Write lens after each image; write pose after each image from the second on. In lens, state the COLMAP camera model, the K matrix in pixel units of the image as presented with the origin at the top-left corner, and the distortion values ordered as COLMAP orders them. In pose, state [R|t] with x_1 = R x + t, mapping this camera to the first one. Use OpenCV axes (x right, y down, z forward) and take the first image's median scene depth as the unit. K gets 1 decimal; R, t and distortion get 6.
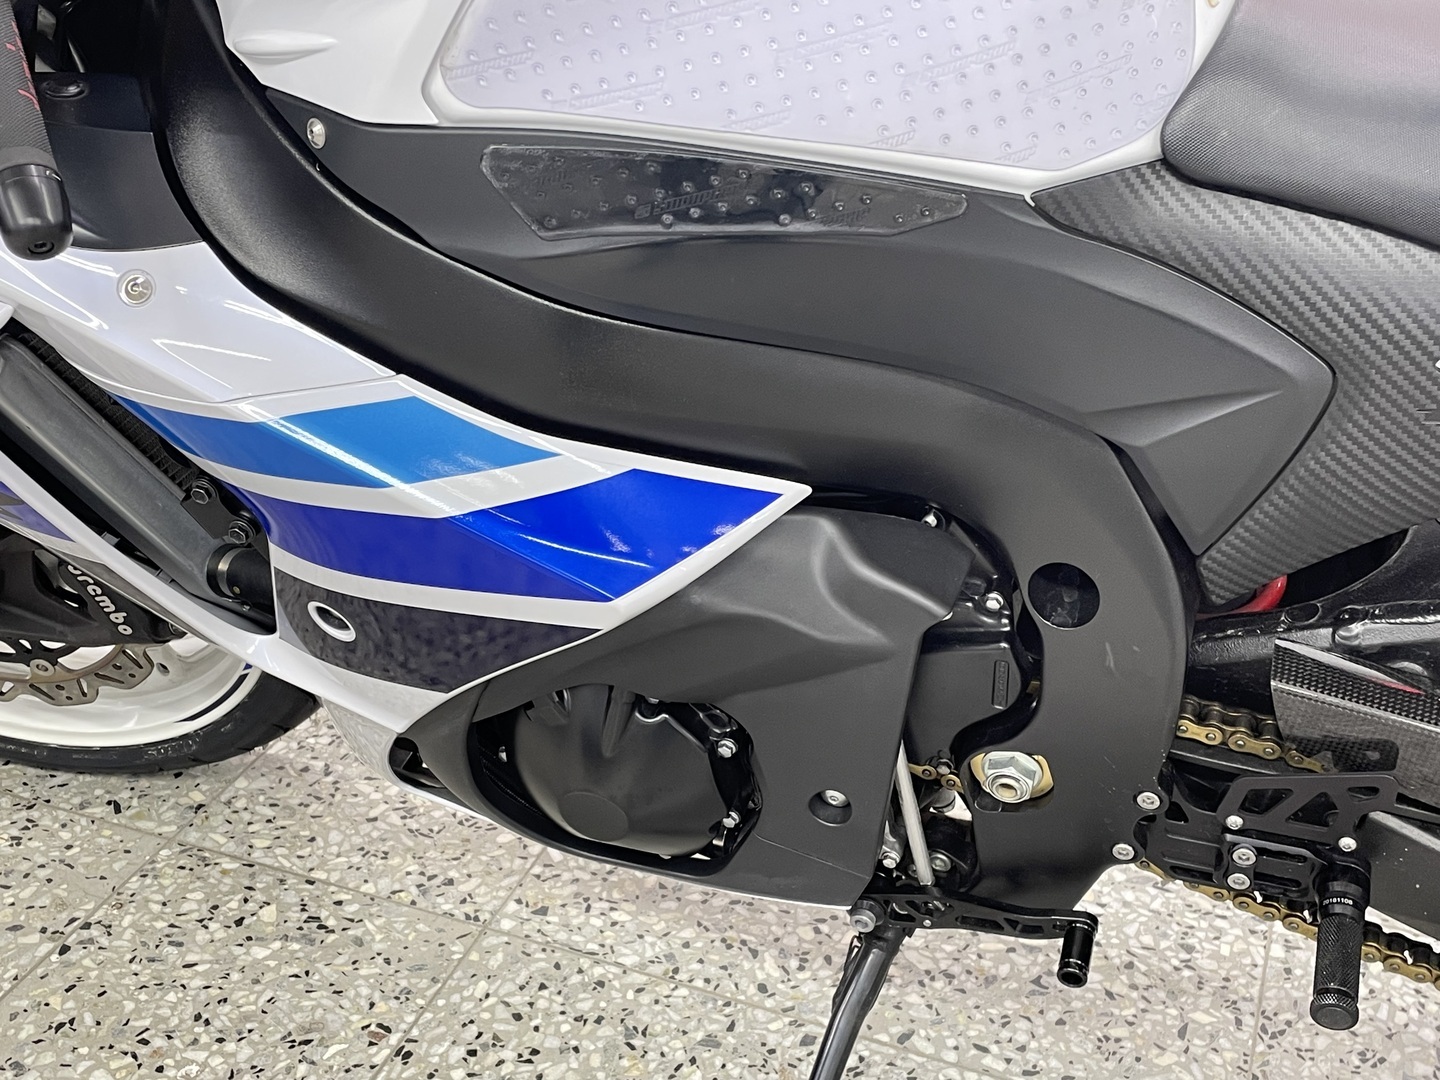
lens RADIAL K [[1776.3, 0, 715.9], [0, 1776.3, 550.9], [0, 0, 1]] dist [0.063133, 0.000000]
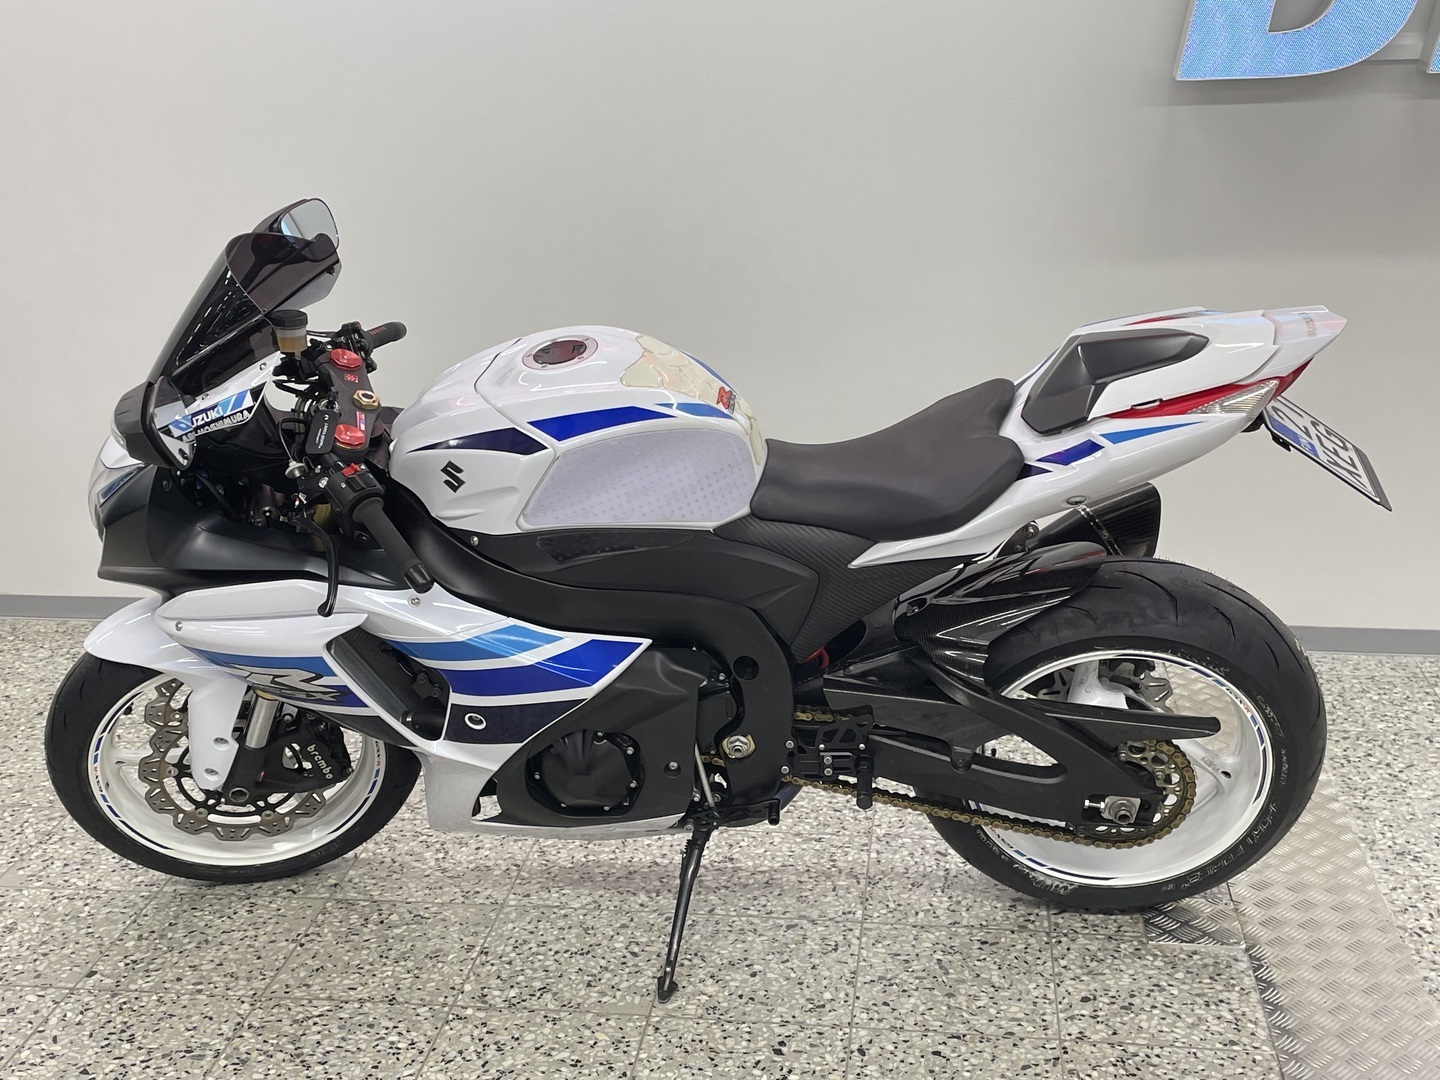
lens RADIAL K [[1776.3, 0, 709.9], [0, 1776.3, 517.9], [0, 0, 1]] dist [0.063133, 0.000000]
pose [[0.974221, -0.124748, 0.187966, -0.237018], [0.159532, 0.970076, -0.183036, 0.200938], [-0.159507, 0.208304, 0.964970, -1.156766]]
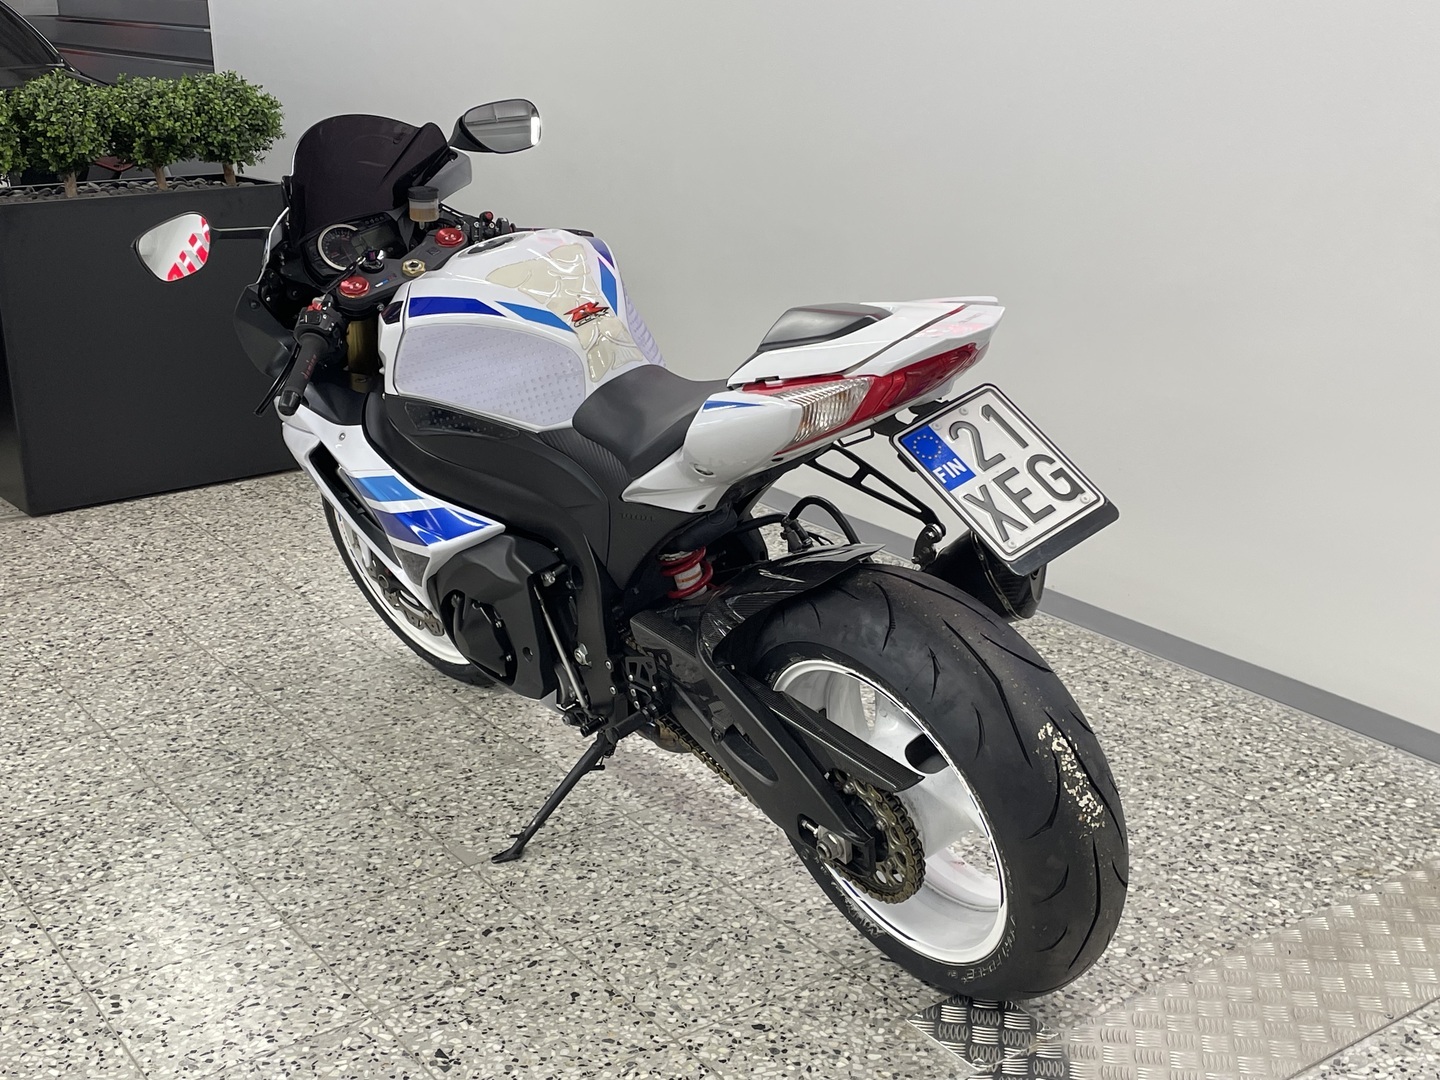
lens RADIAL K [[1776.3, 0, 716.7], [0, 1776.3, 538.6], [0, 0, 1]] dist [0.063133, 0.000000]
pose [[0.822345, 0.129379, -0.554085, 1.326723], [-0.234788, 0.964192, -0.123321, 0.178824], [0.518289, 0.231505, 0.823275, -0.839456]]
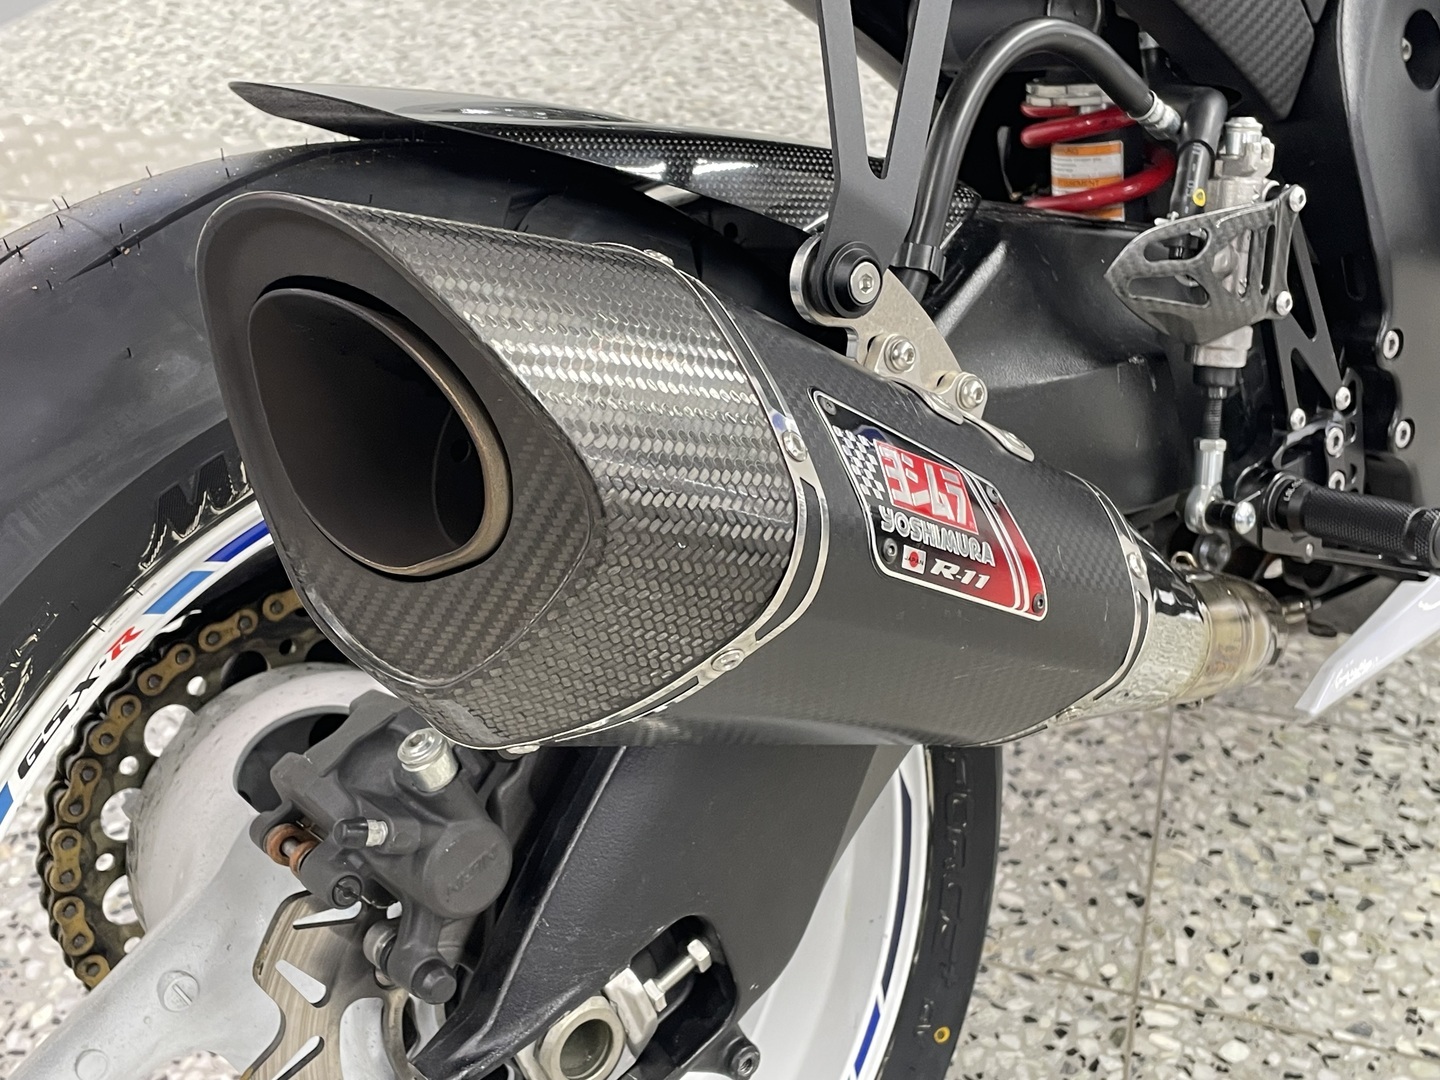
lens RADIAL K [[1728.0, 0, 716.7], [0, 1728.0, 526.5], [0, 0, 1]] dist [0.058337, 0.000000]
pose [[-0.059249, -0.592349, 0.803500, -0.576659], [0.497748, 0.680184, 0.538142, -0.206619], [-0.865296, 0.431825, 0.254540, 0.494022]]
